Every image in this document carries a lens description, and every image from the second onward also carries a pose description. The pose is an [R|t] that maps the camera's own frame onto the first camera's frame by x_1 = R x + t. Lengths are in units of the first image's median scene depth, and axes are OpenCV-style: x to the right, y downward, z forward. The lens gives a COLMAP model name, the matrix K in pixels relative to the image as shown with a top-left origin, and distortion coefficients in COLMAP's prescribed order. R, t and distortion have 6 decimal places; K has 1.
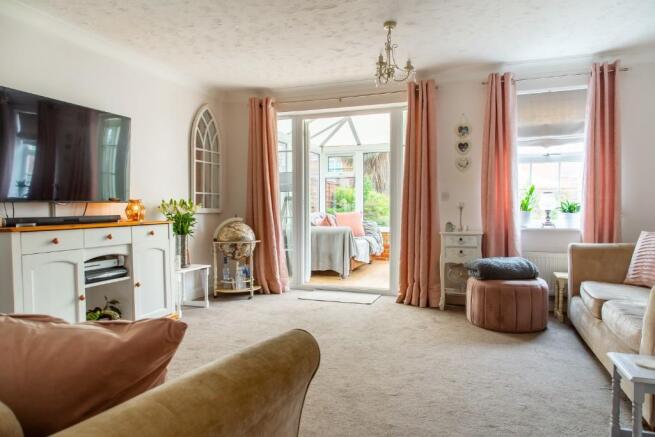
lens RADIAL K [[463.3, 0, 325.3], [0, 463.3, 220.8], [0, 0, 1]] dist [0.027708, -0.009951]
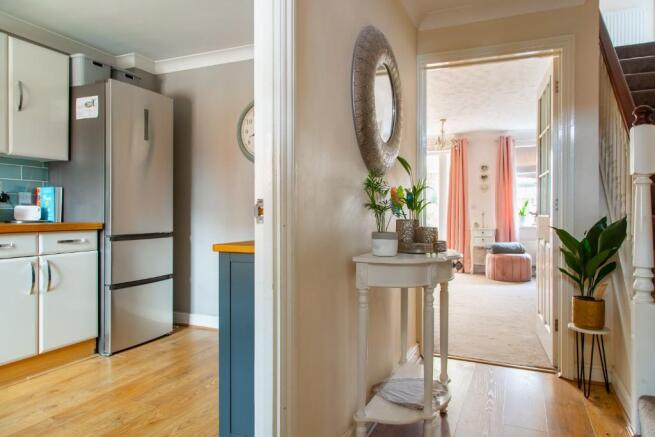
lens RADIAL K [[463.3, 0, 329.4], [0, 463.3, 213.8], [0, 0, 1]] dist [0.027708, -0.009951]
pose [[0.998221, 0.002670, -0.059559, -0.163505], [-0.004551, 0.999494, -0.031471, 0.027285], [0.059444, 0.031687, 0.997729, -0.713054]]
